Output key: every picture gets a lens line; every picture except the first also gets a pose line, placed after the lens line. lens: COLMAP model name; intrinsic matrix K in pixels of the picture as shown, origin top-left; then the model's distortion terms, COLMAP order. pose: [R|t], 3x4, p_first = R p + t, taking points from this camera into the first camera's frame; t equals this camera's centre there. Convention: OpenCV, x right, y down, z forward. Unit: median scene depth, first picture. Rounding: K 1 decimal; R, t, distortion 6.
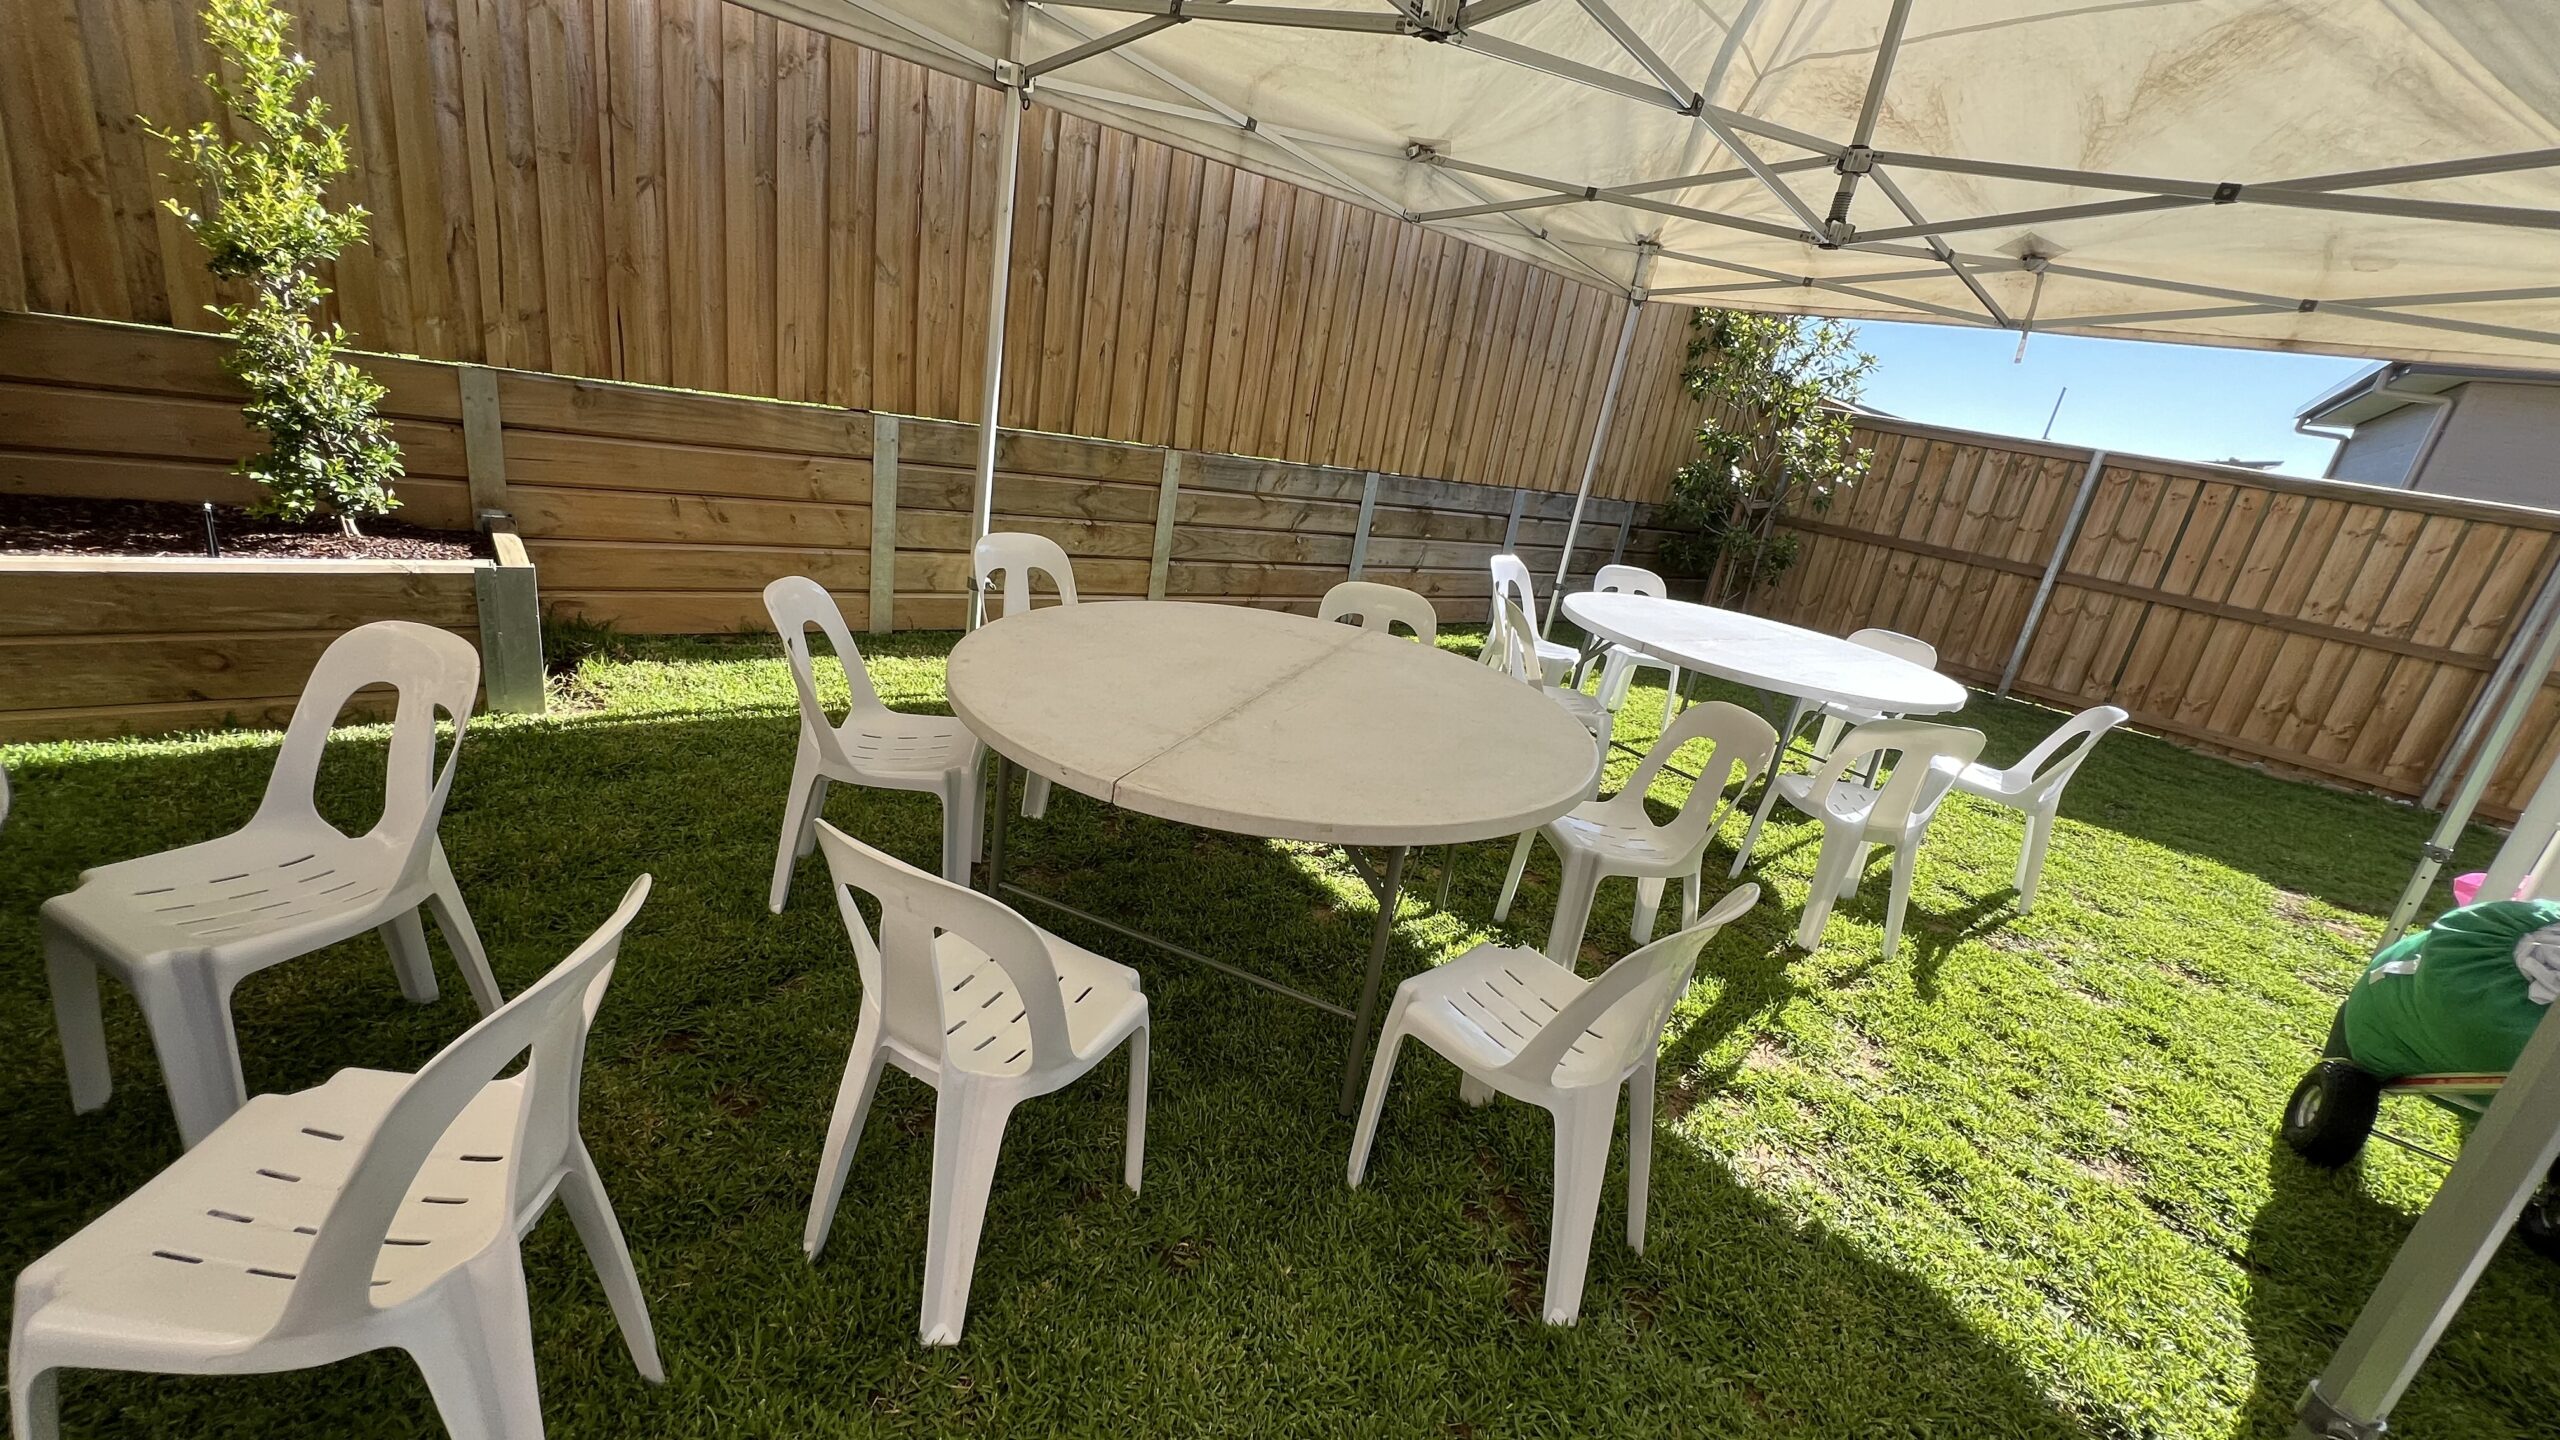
lens RADIAL K [[1018.8, 0, 1276.9], [0, 1018.8, 727.6], [0, 0, 1]] dist [-0.001294, 0.000391]
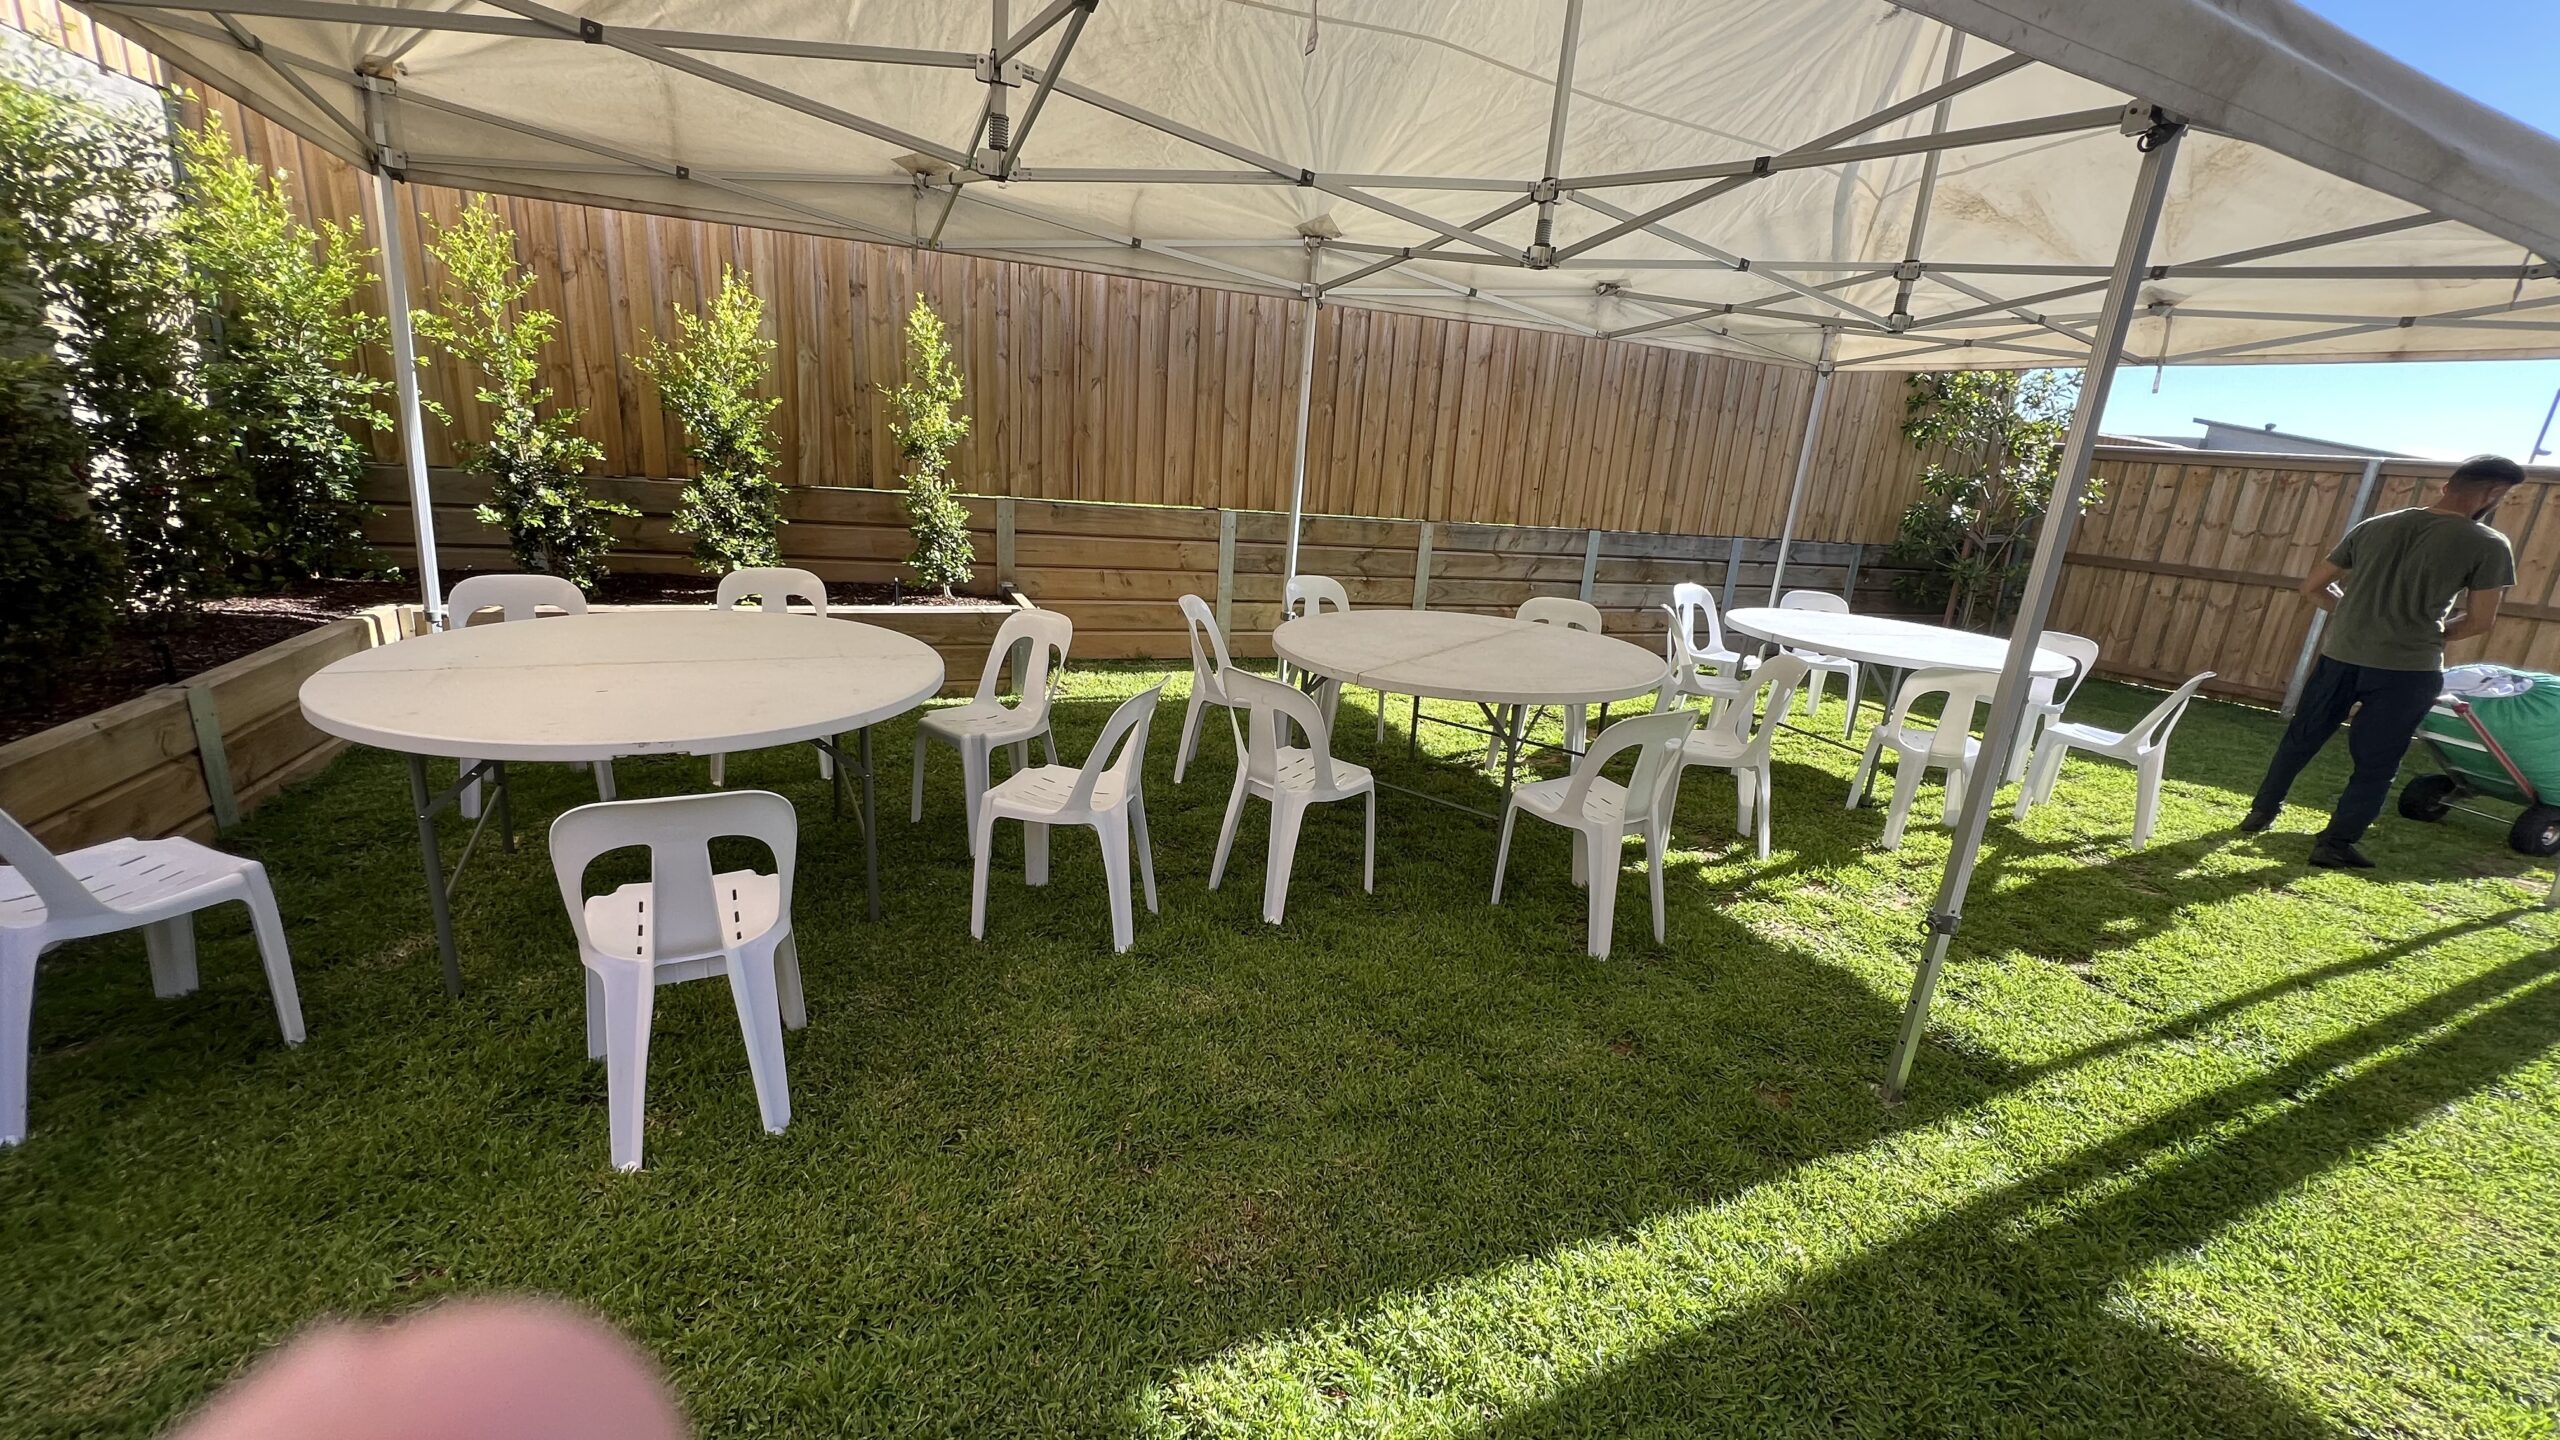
lens RADIAL K [[1018.8, 0, 1277.8], [0, 1018.8, 727.6], [0, 0, 1]] dist [-0.001294, 0.000391]
pose [[0.959083, -0.014961, -0.282729, 0.109217], [-0.009891, 0.996223, -0.086268, 0.147989], [0.282952, 0.085535, 0.955312, -0.403839]]
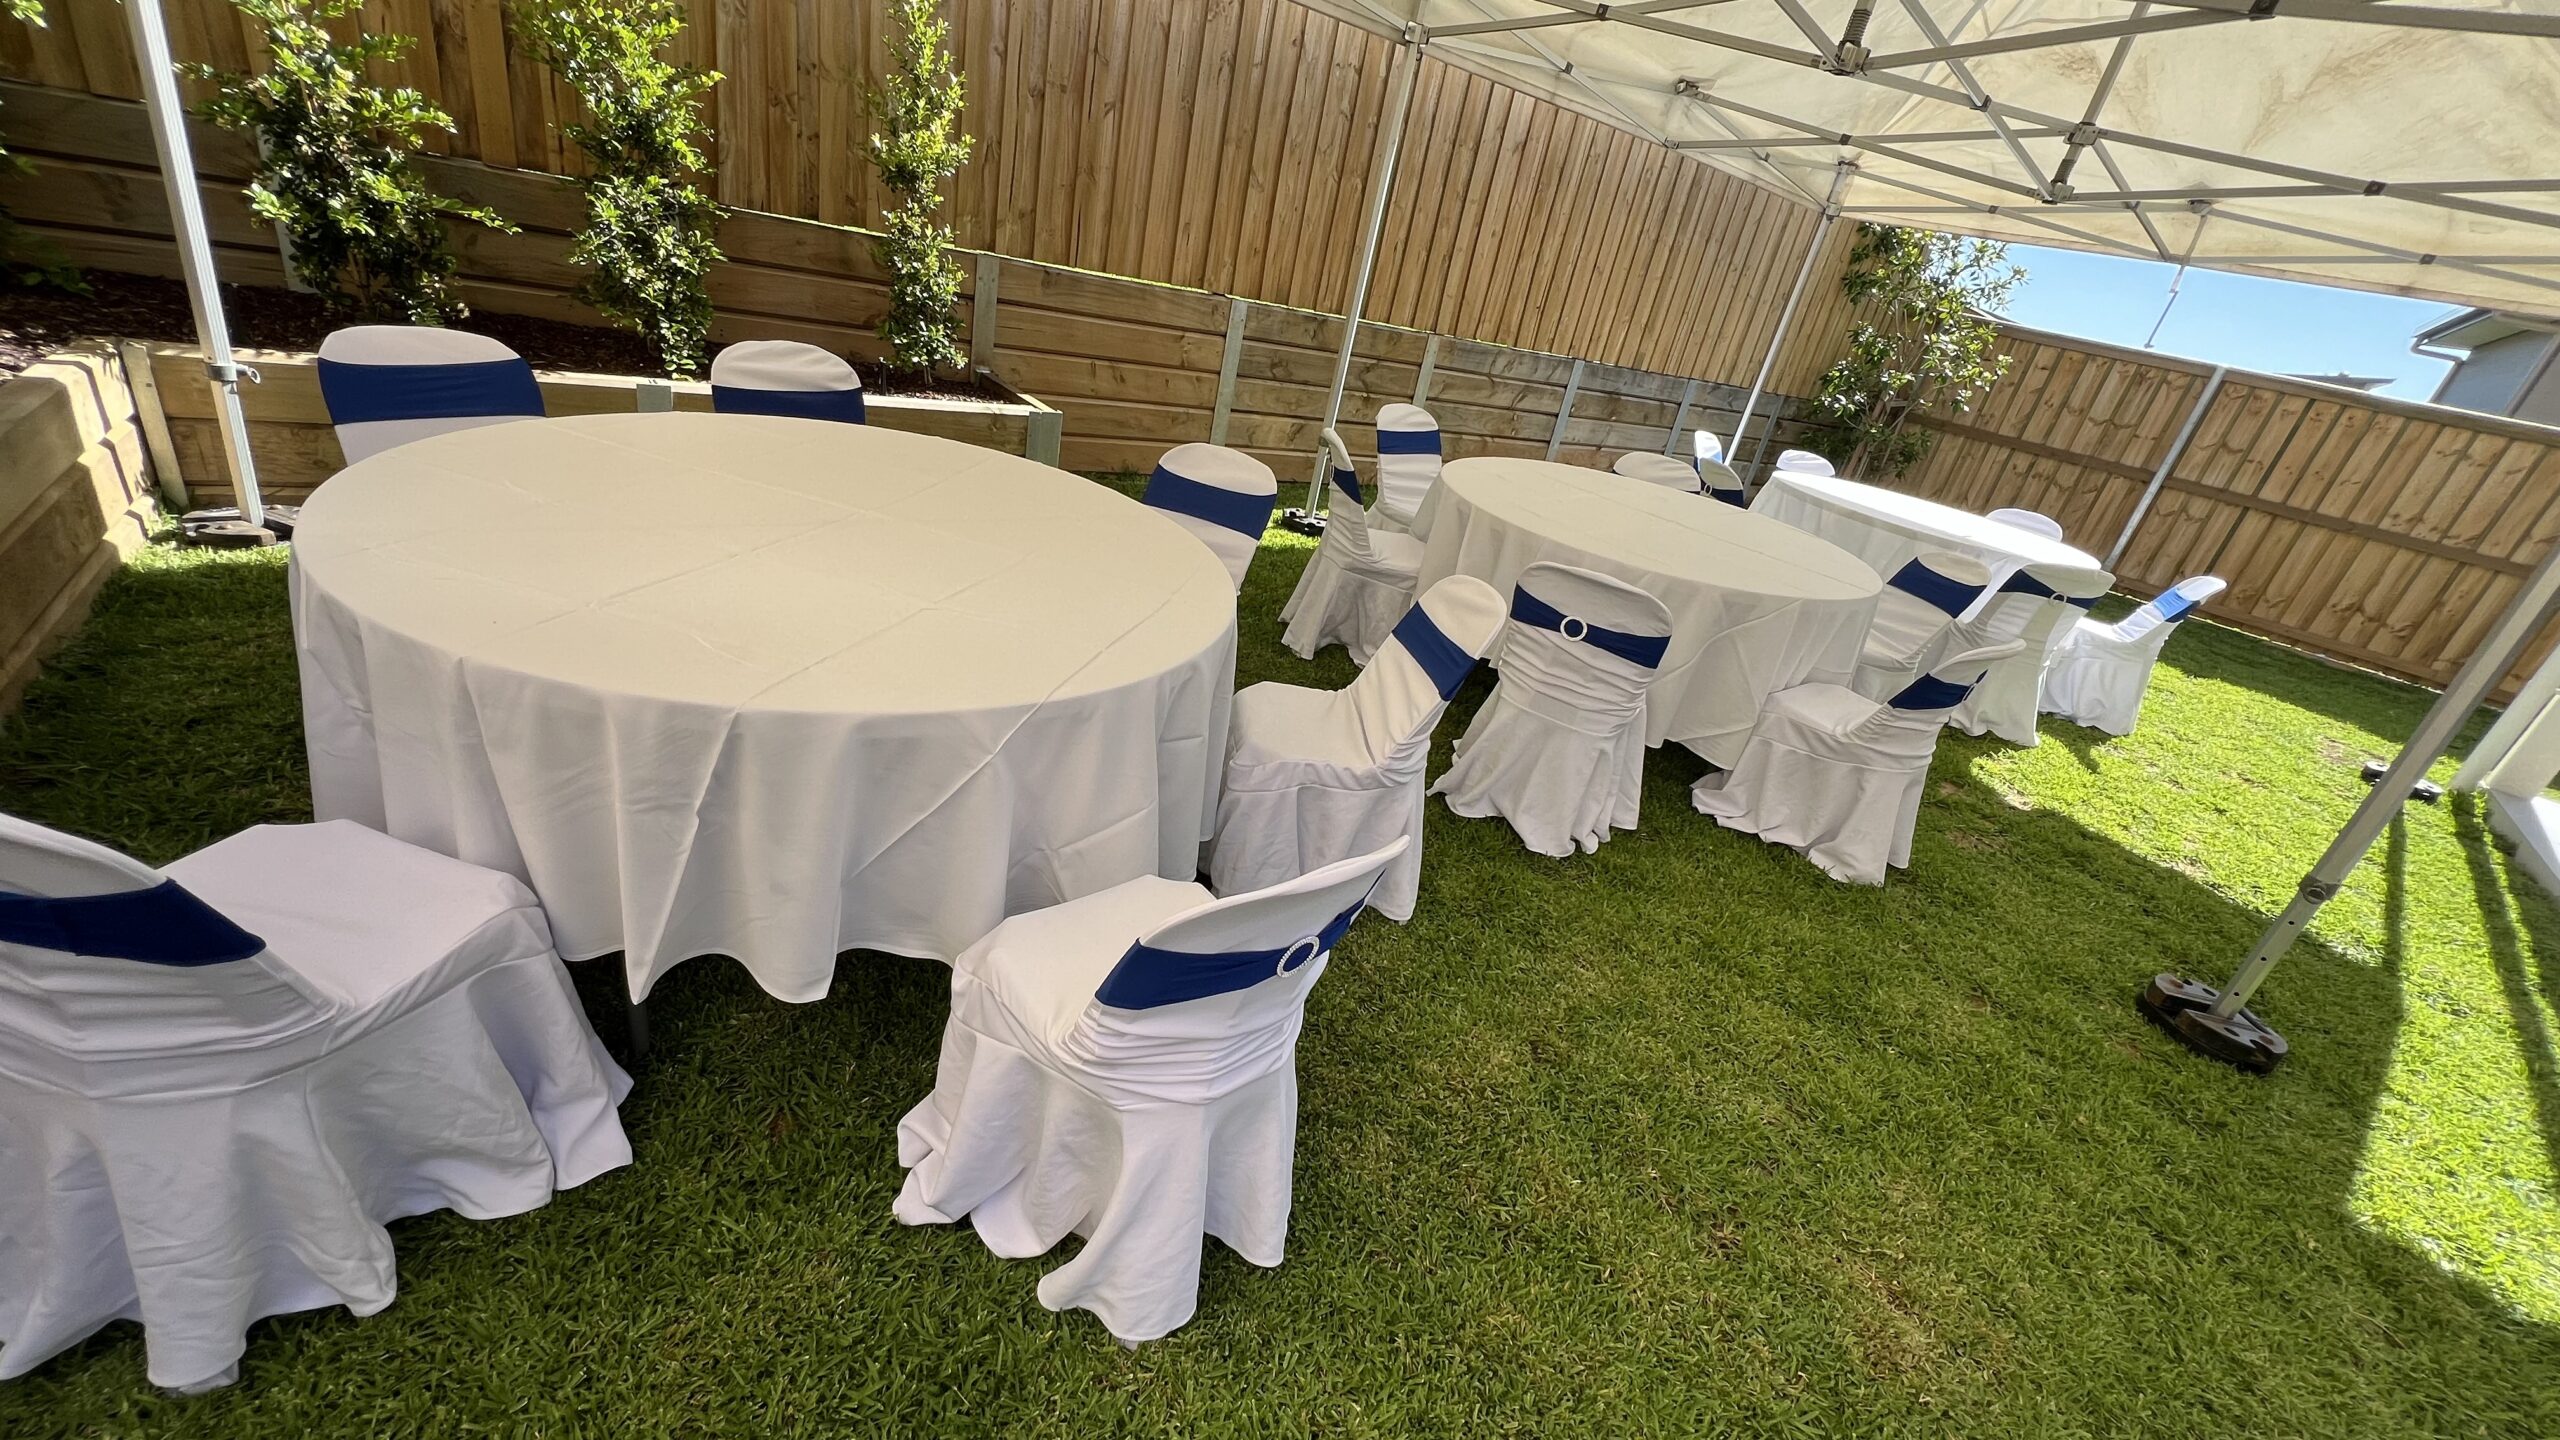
lens RADIAL K [[1018.8, 0, 1278.3], [0, 1018.8, 724.7], [0, 0, 1]] dist [-0.001294, 0.000391]
pose [[0.998272, 0.052871, -0.025659, -0.301975], [-0.049618, 0.992227, 0.114119, 0.070060], [0.031493, -0.112649, 0.993136, -0.318349]]
